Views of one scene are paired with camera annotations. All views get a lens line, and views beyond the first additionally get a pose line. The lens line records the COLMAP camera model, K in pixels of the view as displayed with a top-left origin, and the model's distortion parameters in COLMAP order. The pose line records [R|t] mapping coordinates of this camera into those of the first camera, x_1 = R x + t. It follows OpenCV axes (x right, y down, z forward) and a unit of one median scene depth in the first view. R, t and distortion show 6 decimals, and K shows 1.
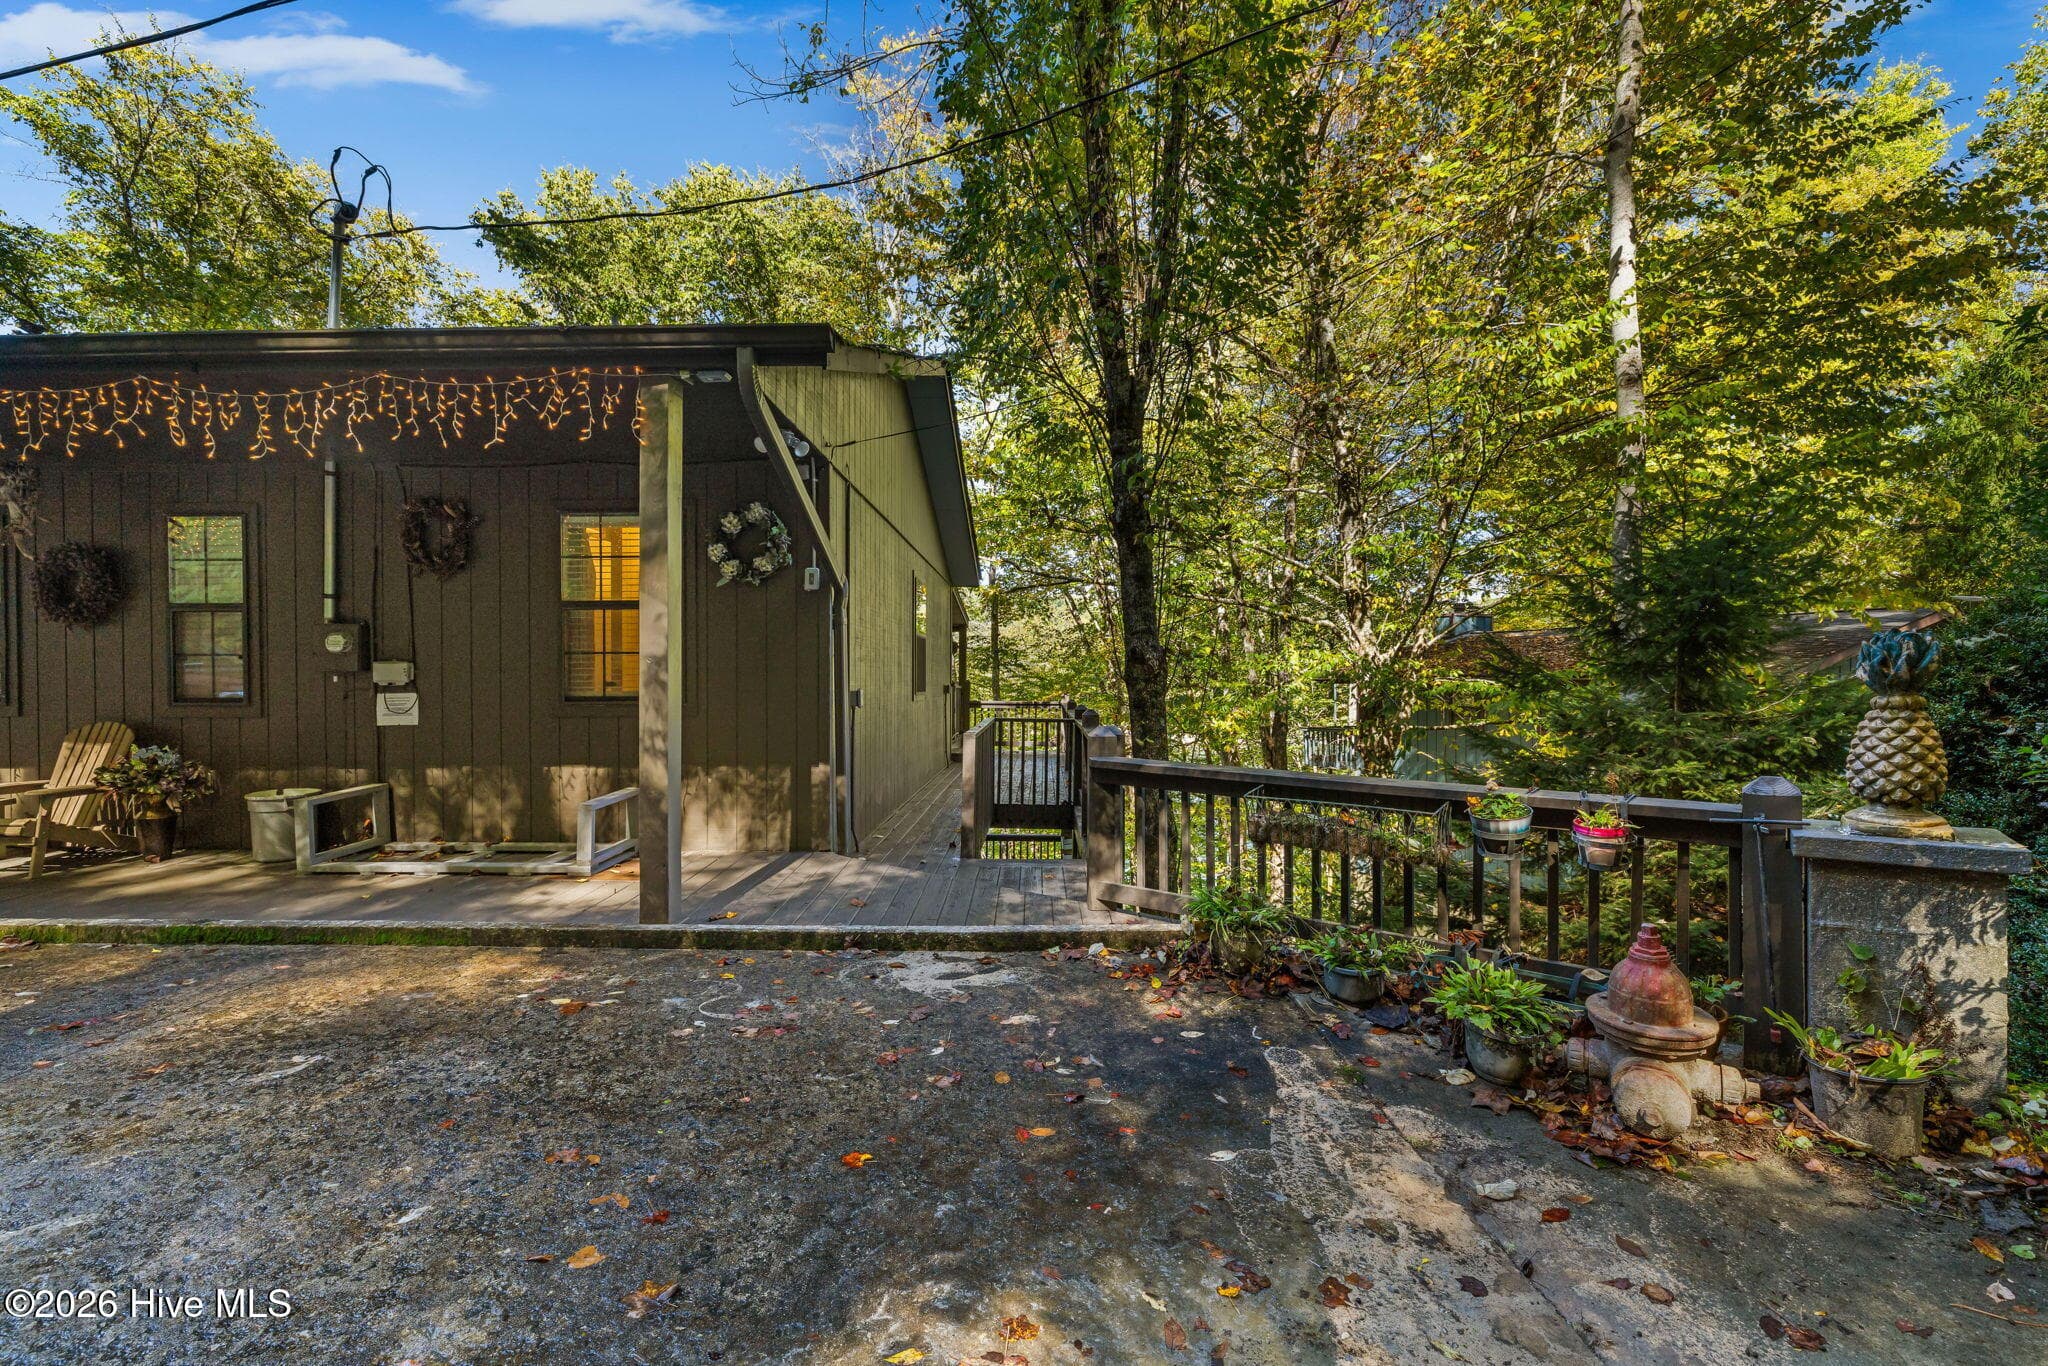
lens RADIAL K [[855.1, 0, 1027.4], [0, 855.1, 695.8], [0, 0, 1]] dist [-0.001821, 0.000047]
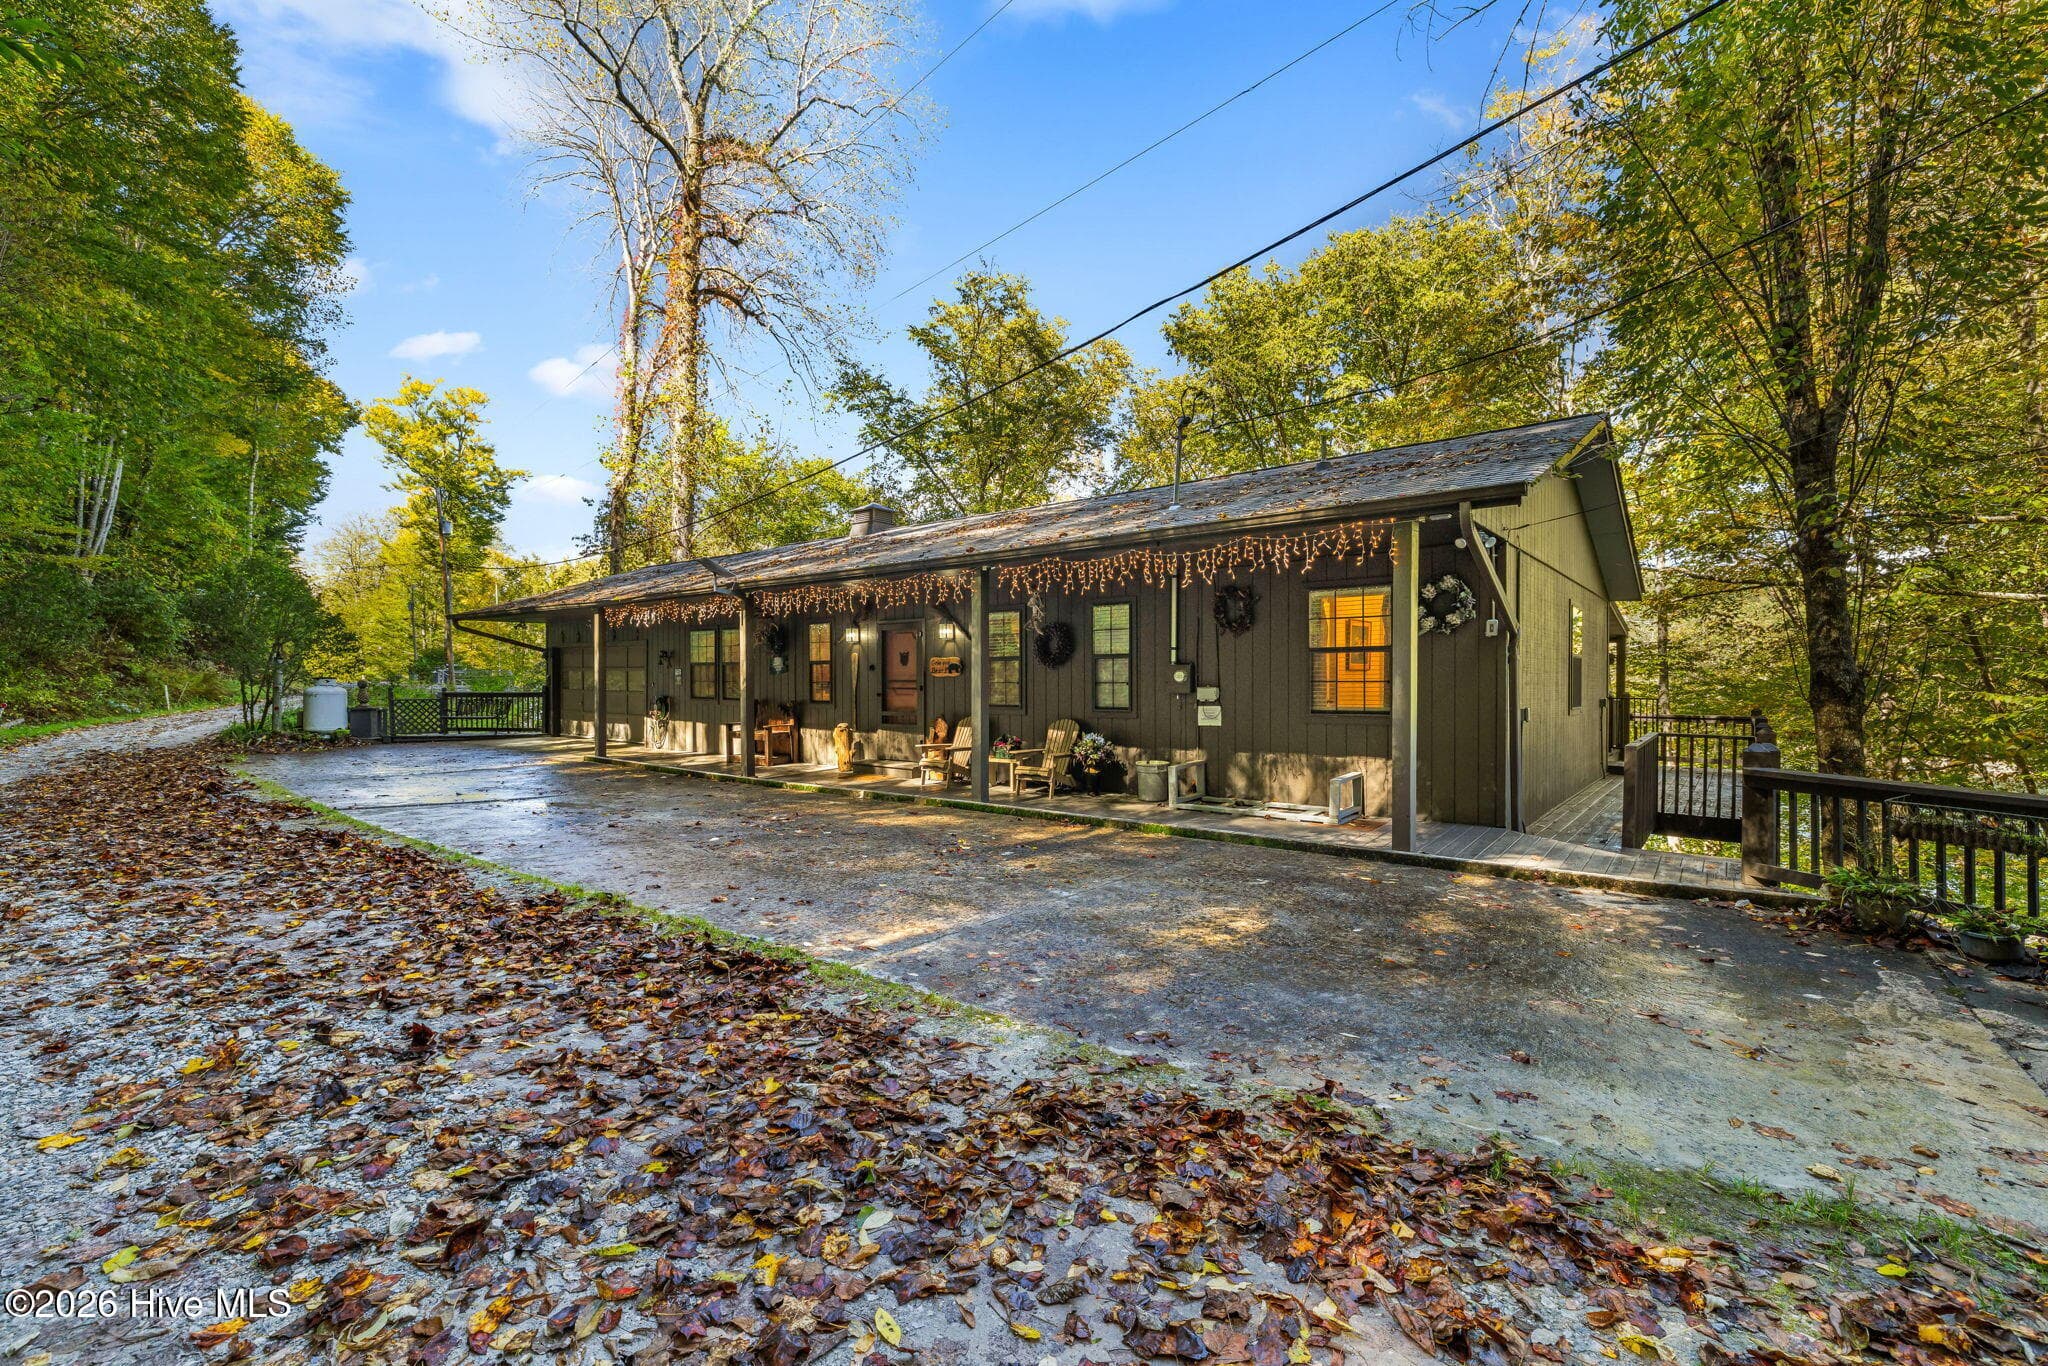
lens RADIAL K [[855.1, 0, 1033.8], [0, 855.1, 688.6], [0, 0, 1]] dist [-0.001821, 0.000047]
pose [[0.780701, 0.001383, -0.624903, 0.029313], [-0.009334, 0.999912, -0.009448, -0.018215], [0.624835, 0.013209, 0.780645, -0.502100]]
